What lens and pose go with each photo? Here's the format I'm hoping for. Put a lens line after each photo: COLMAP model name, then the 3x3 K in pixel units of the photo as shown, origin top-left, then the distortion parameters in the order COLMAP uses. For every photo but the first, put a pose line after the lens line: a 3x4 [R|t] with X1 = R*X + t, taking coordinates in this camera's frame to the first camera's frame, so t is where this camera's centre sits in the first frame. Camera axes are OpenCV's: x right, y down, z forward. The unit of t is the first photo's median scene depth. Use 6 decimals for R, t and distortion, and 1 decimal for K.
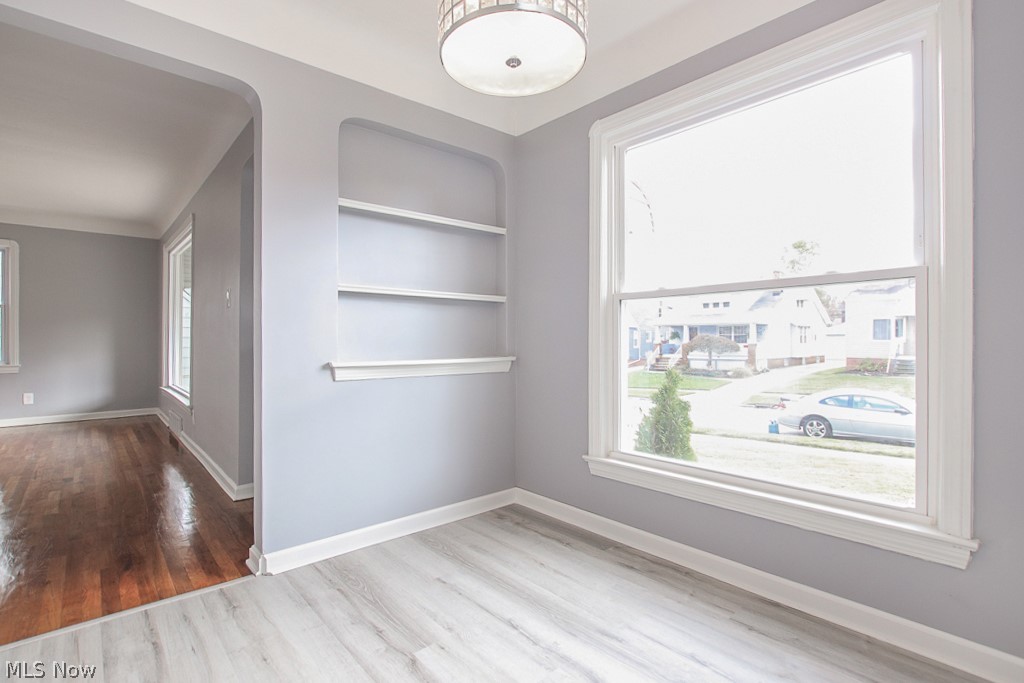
lens RADIAL K [[486.9, 0, 506.4], [0, 486.9, 339.8], [0, 0, 1]] dist [-0.011154, -0.000359]
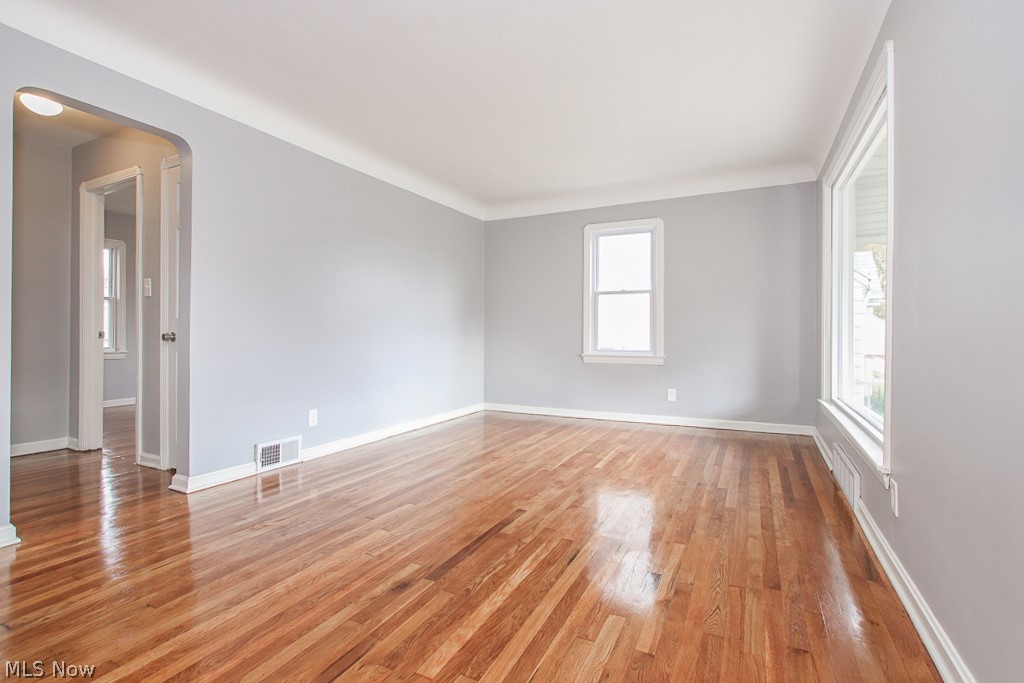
lens RADIAL K [[486.9, 0, 506.4], [0, 486.9, 339.8], [0, 0, 1]] dist [-0.011154, -0.000359]
pose [[0.375822, 0.008294, -0.926655, -0.734219], [0.001198, 0.999955, 0.009436, 0.033712], [0.926691, -0.004656, 0.375795, 0.999278]]
